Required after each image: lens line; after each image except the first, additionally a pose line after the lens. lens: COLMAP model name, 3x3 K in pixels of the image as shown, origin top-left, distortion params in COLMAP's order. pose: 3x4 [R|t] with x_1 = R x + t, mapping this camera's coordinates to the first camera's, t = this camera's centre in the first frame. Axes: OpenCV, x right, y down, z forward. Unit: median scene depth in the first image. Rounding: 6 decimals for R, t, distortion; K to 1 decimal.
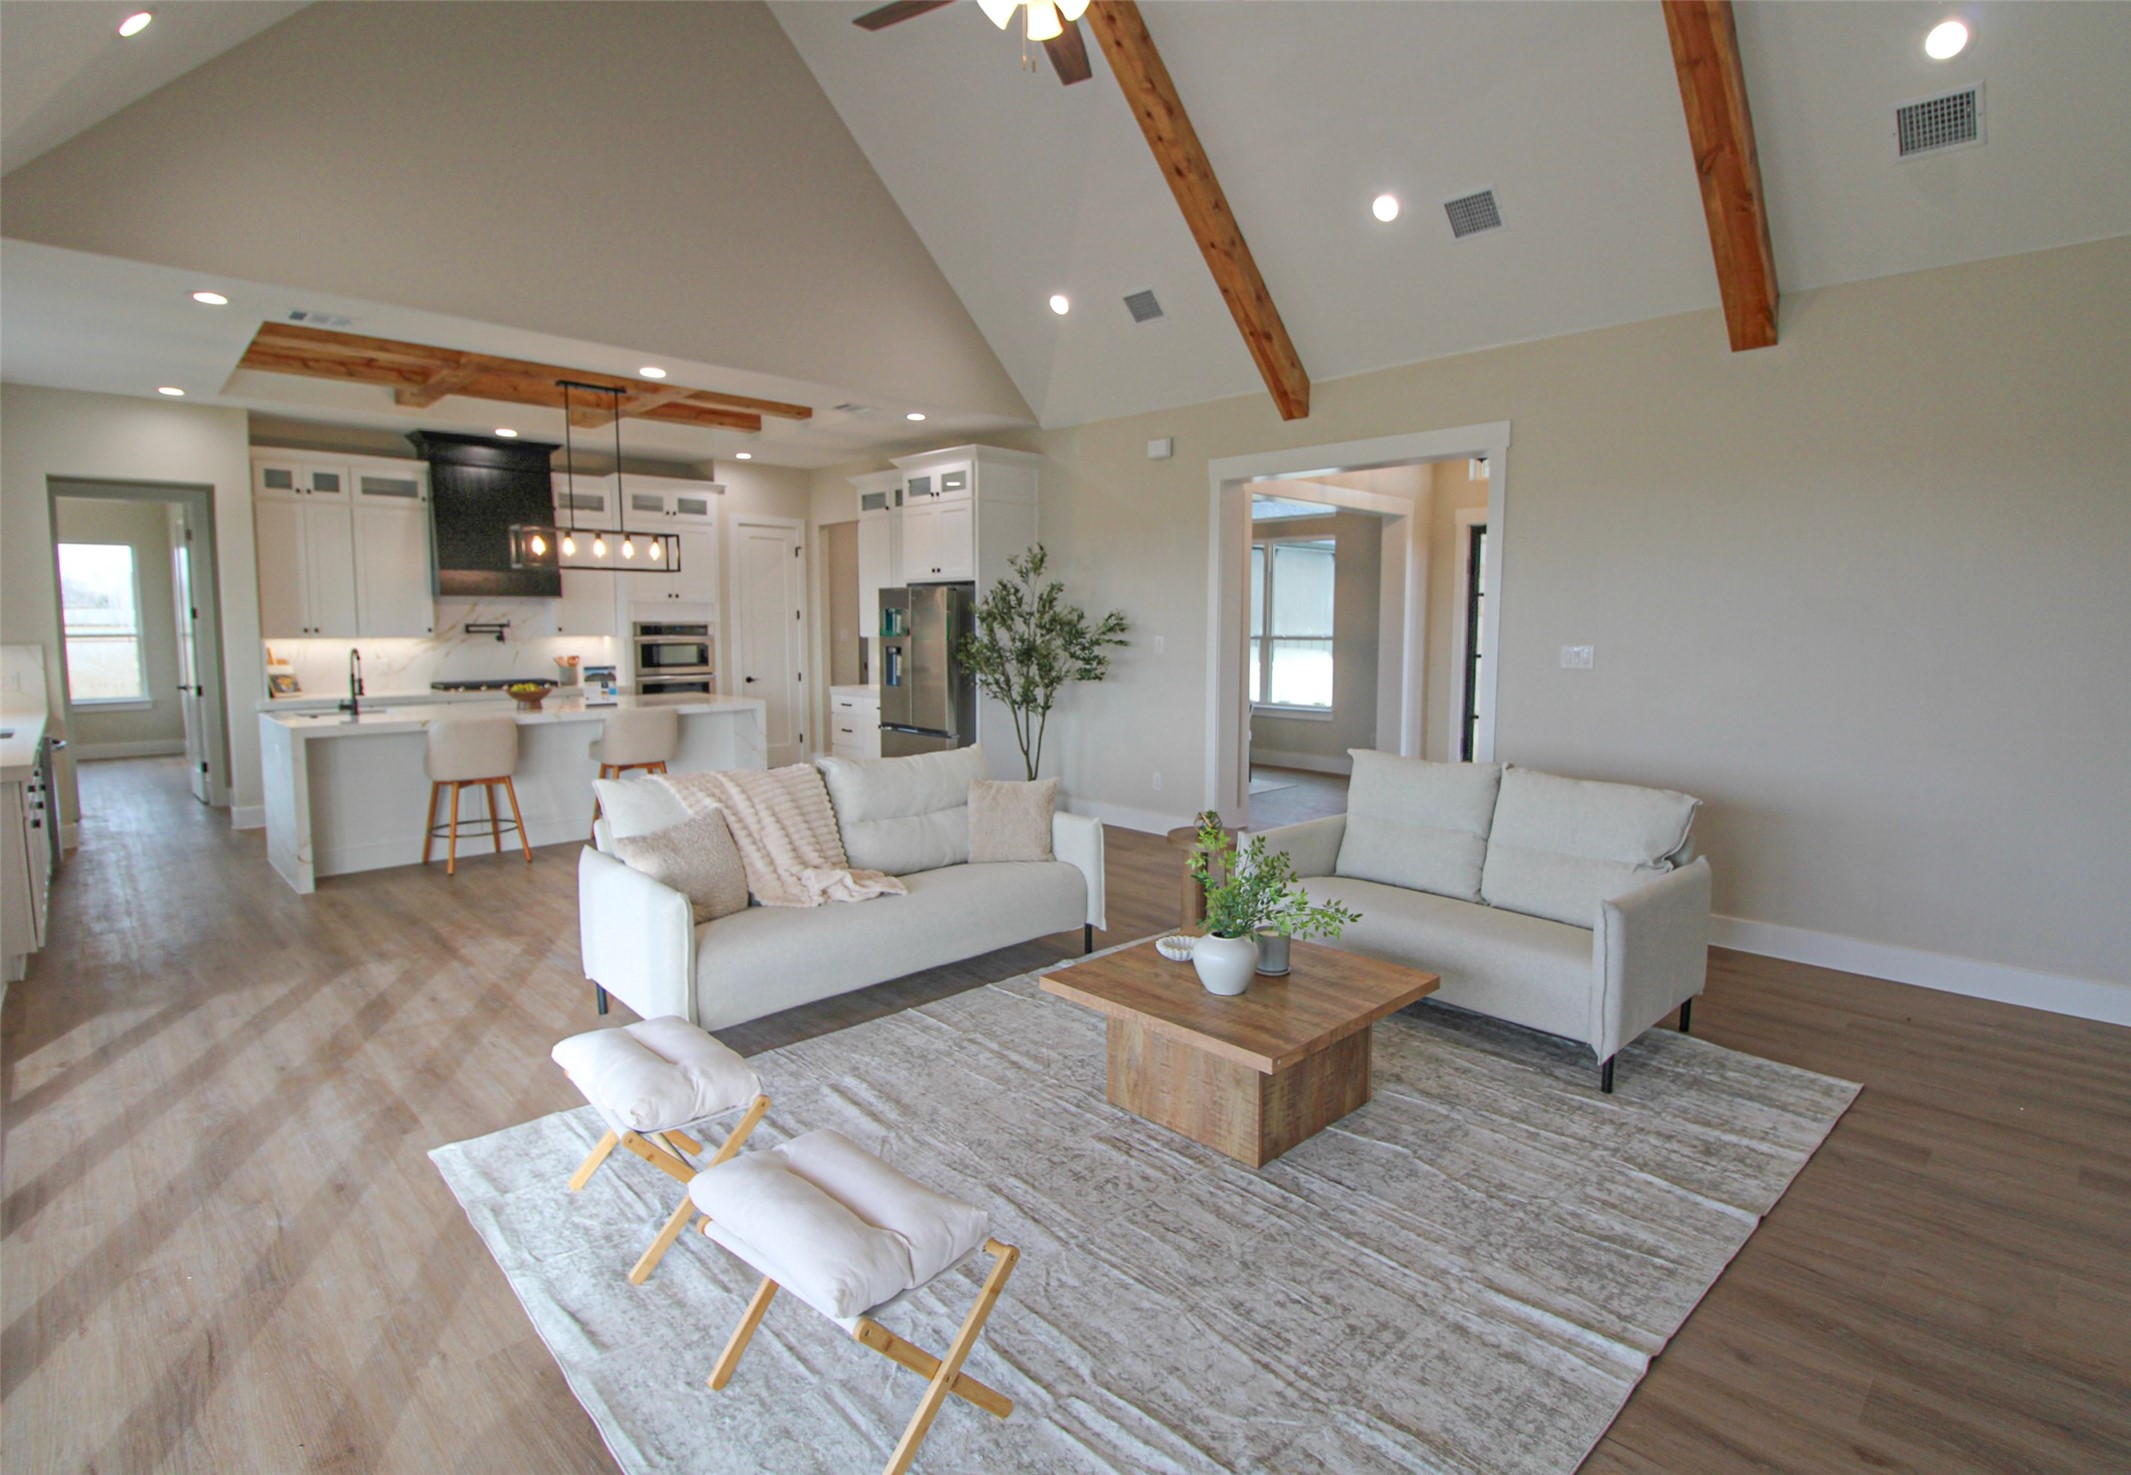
lens RADIAL K [[1087.8, 0, 1131.4], [0, 1087.8, 715.3], [0, 0, 1]] dist [-0.008184, -0.006381]
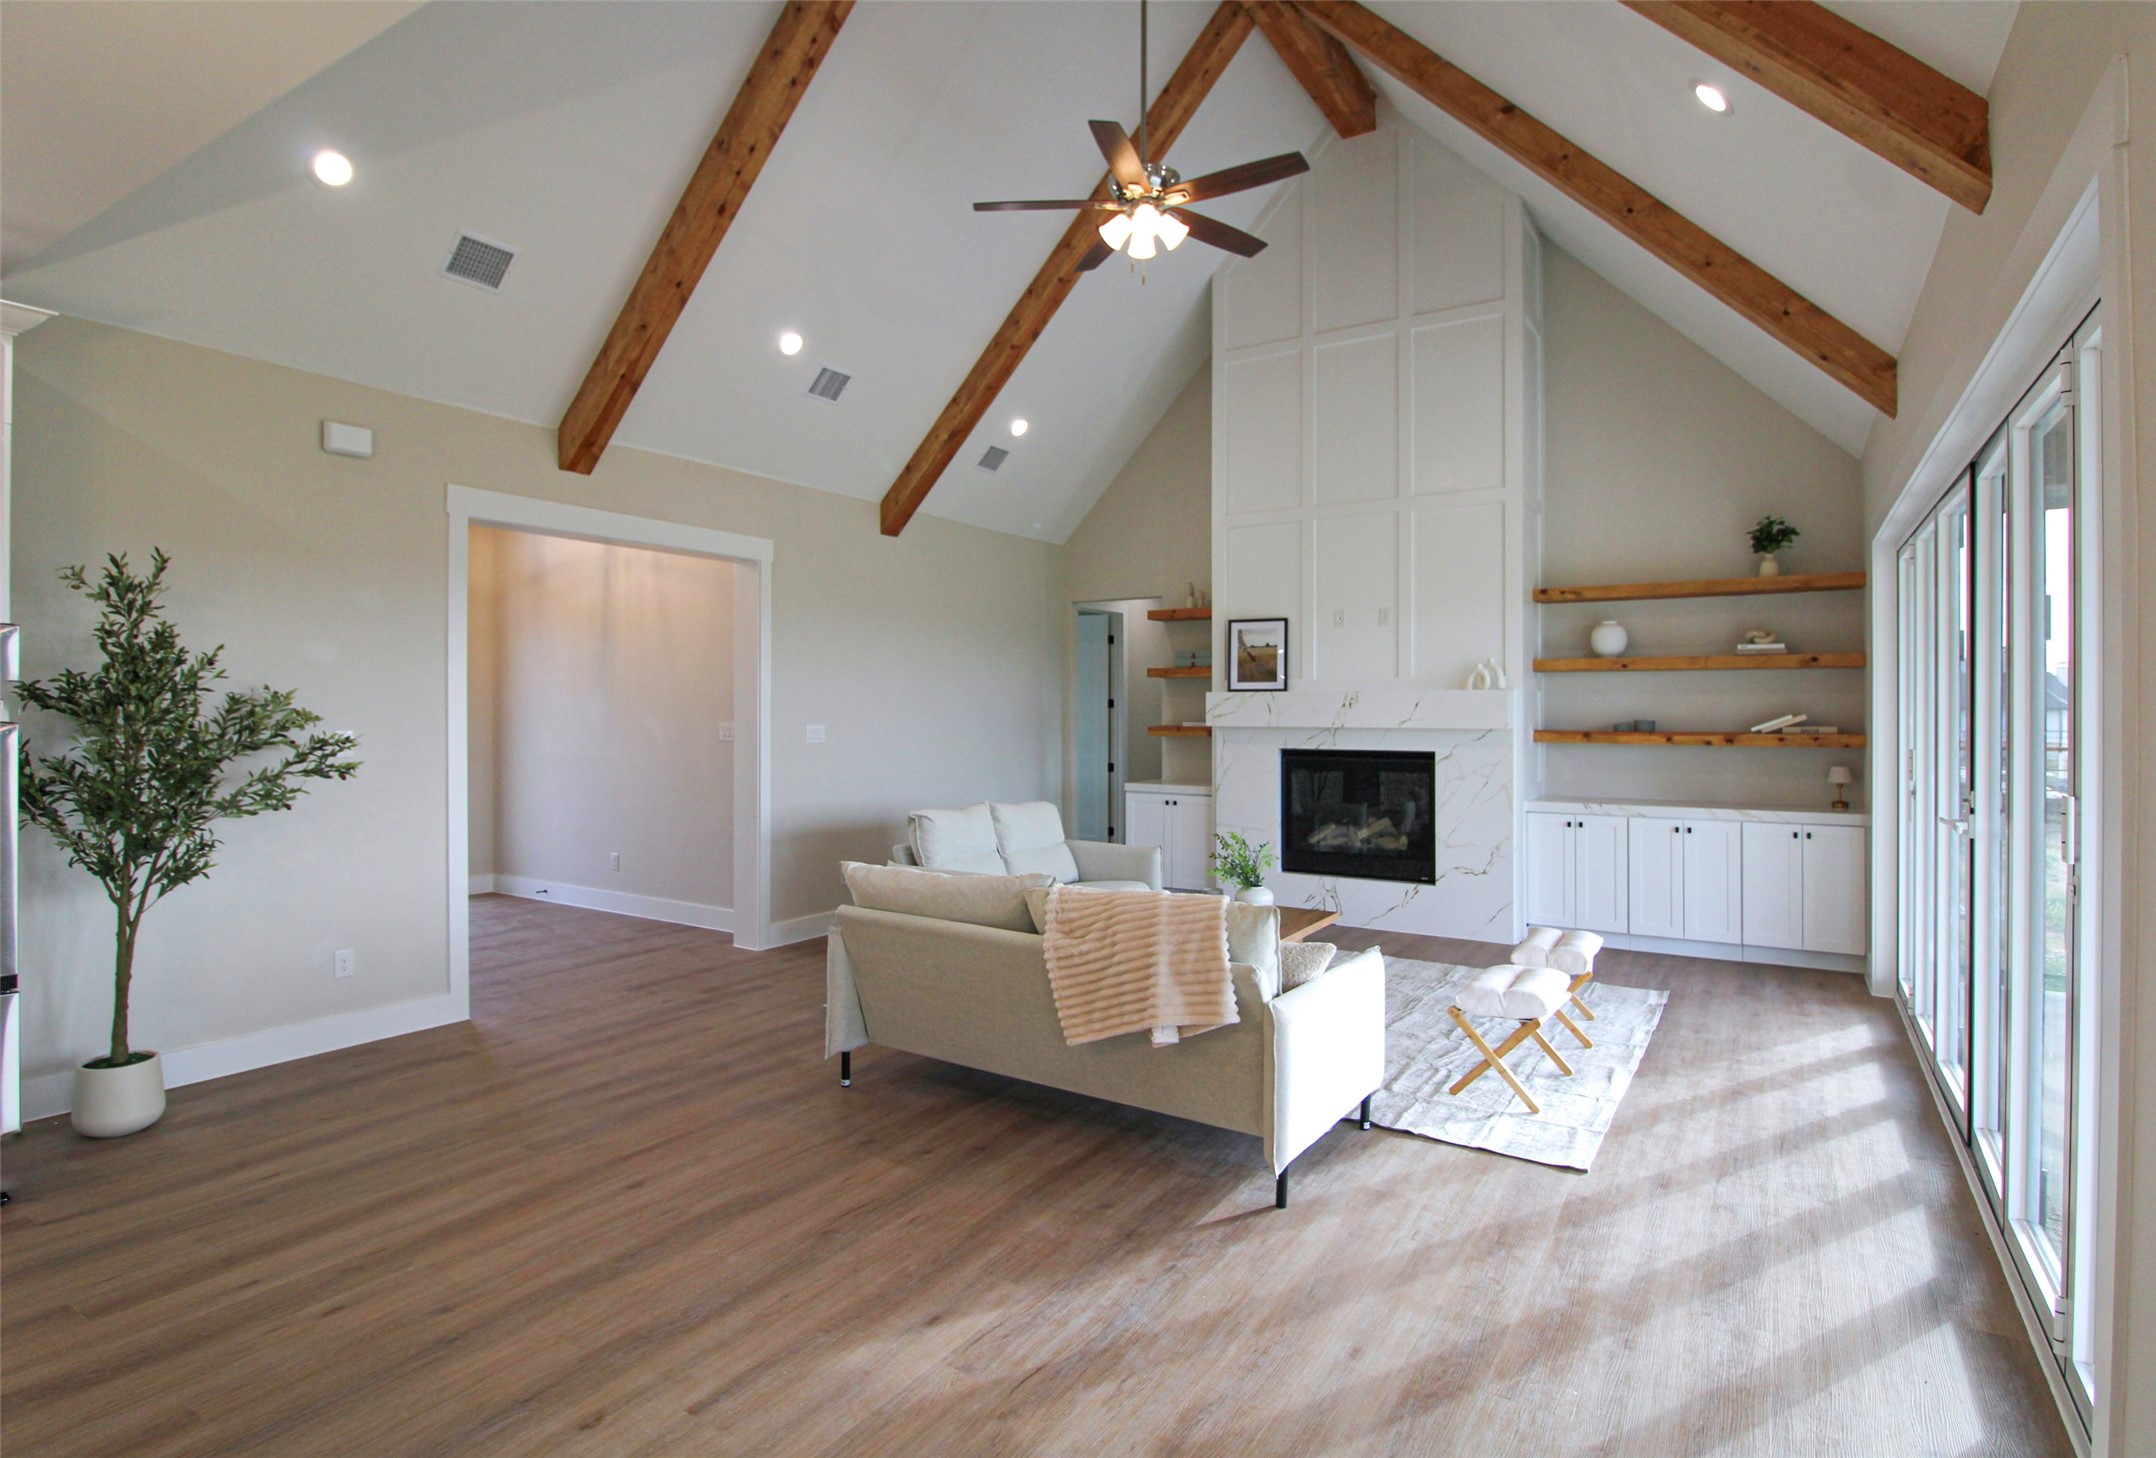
lens RADIAL K [[1119.8, 0, 1069.7], [0, 1119.8, 713.8], [0, 0, 1]] dist [-0.025815, -0.000963]
pose [[-0.227033, -0.003733, 0.973880, -0.596625], [0.086558, 0.995958, 0.023996, -0.053480], [-0.970033, 0.089745, -0.225792, 0.628967]]
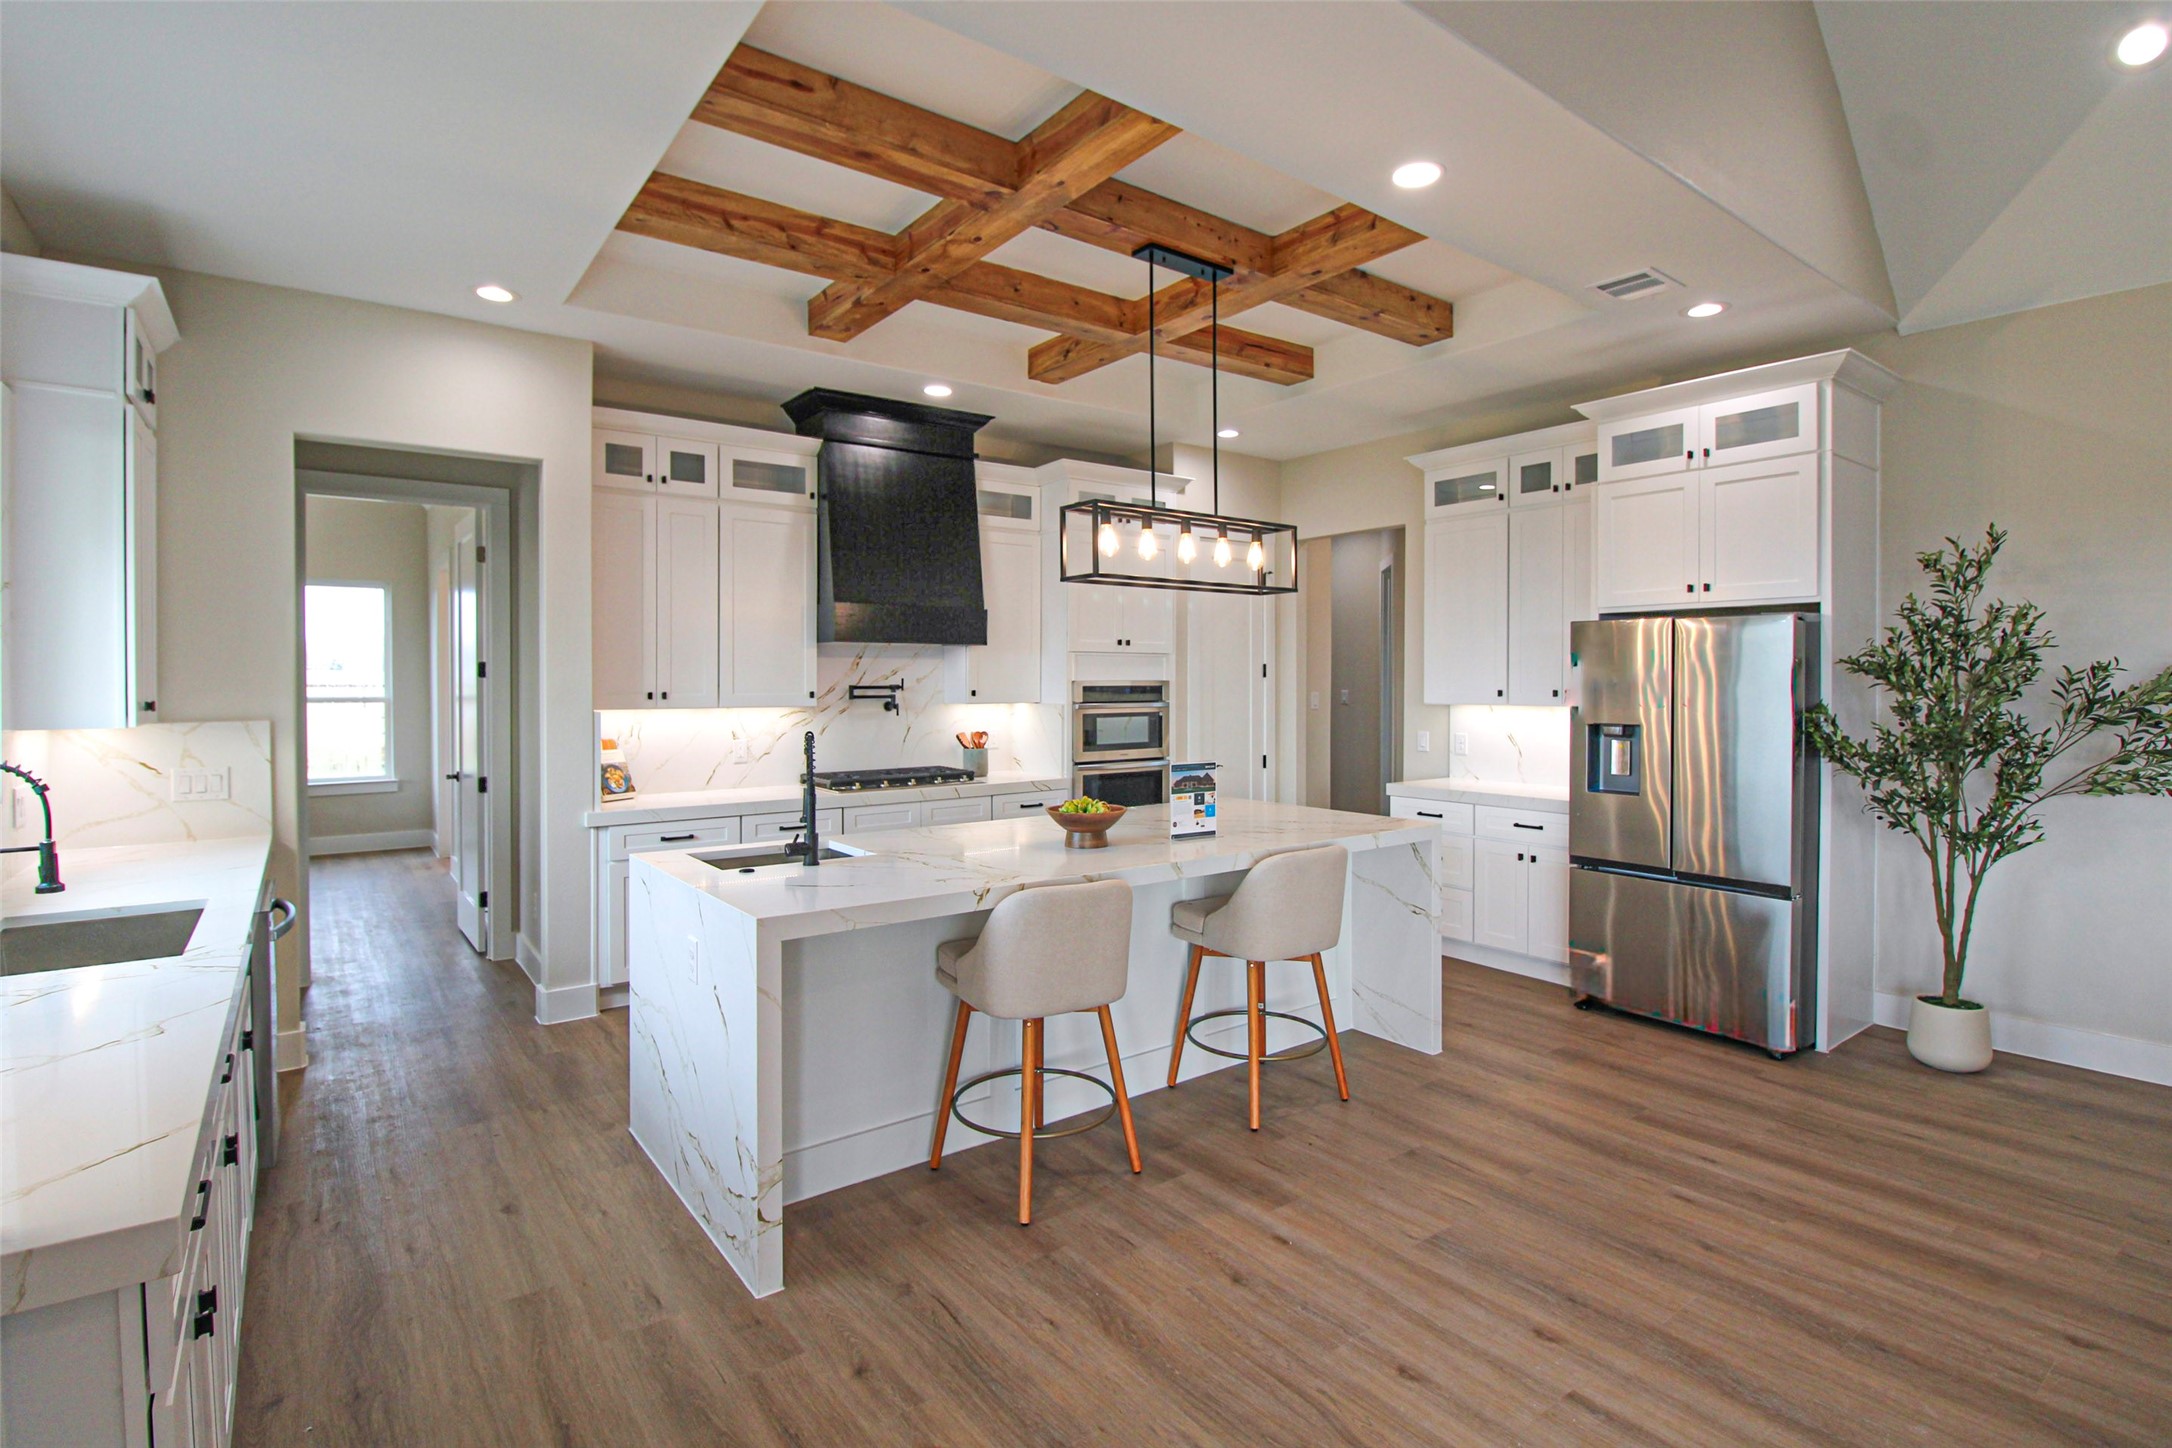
lens RADIAL K [[1063.5, 0, 1065.8], [0, 1063.5, 682.9], [0, 0, 1]] dist [-0.006106, -0.001315]
pose [[0.987594, -0.002509, -0.157007, -0.408910], [-0.010871, 0.996381, -0.084302, -0.034407], [0.156650, 0.084963, 0.983993, 0.407938]]
